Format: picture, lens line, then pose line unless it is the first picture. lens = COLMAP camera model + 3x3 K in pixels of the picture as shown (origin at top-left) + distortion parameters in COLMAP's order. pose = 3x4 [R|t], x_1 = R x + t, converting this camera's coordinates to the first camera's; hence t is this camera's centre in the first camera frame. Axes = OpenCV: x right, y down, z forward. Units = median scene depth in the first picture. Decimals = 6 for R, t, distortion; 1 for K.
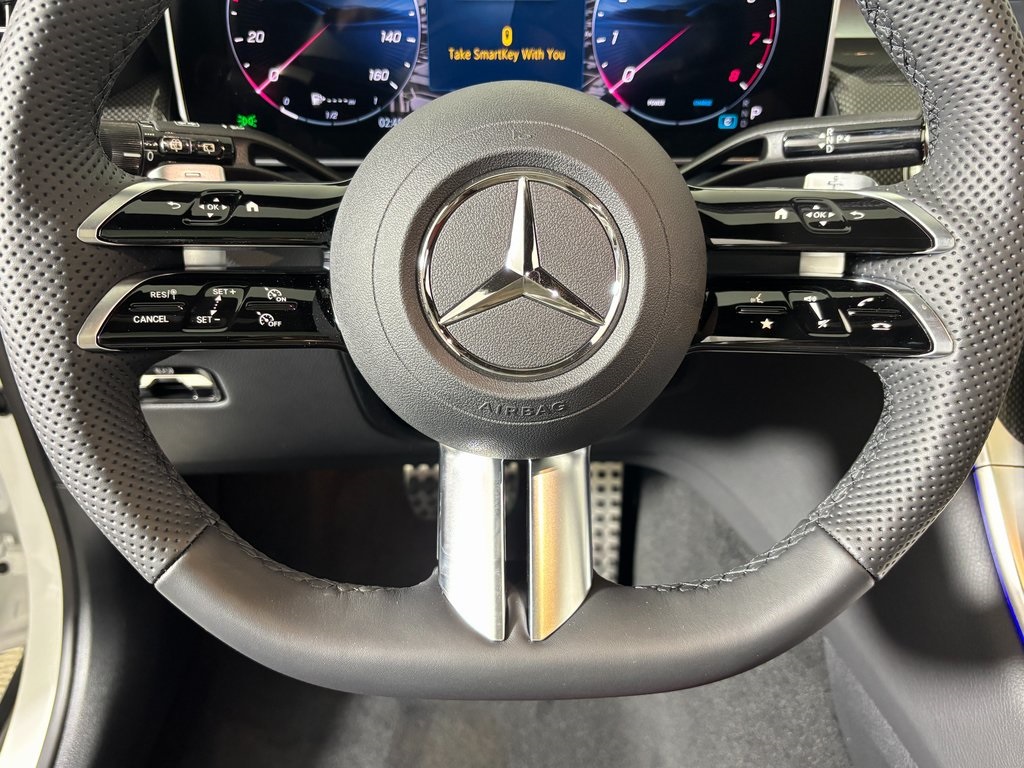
lens RADIAL K [[896.3, 0, 512.0], [0, 896.3, 383.8], [0, 0, 1]] dist [-0.040379, -0.002494]
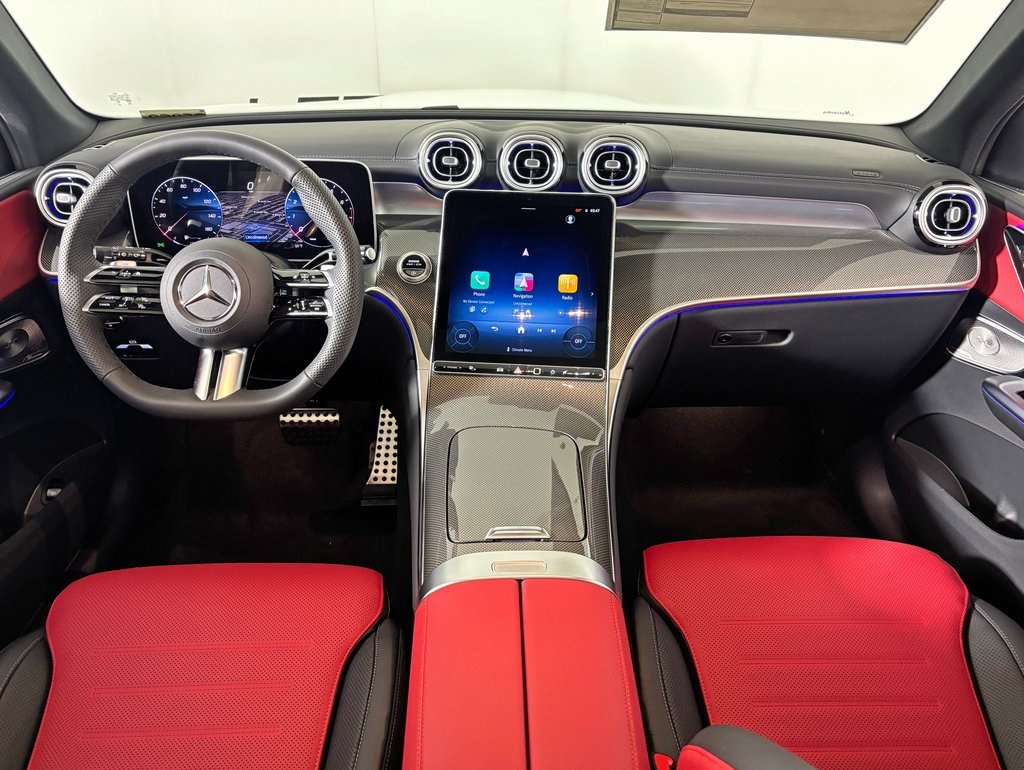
lens RADIAL K [[770.4, 0, 513.1], [0, 770.4, 389.1], [0, 0, 1]] dist [0.008752, 0.004882]
pose [[0.999651, 0.010071, -0.024425, 1.194922], [-0.011904, 0.997030, -0.076090, 0.440564], [0.023587, 0.076354, 0.996802, -1.836325]]
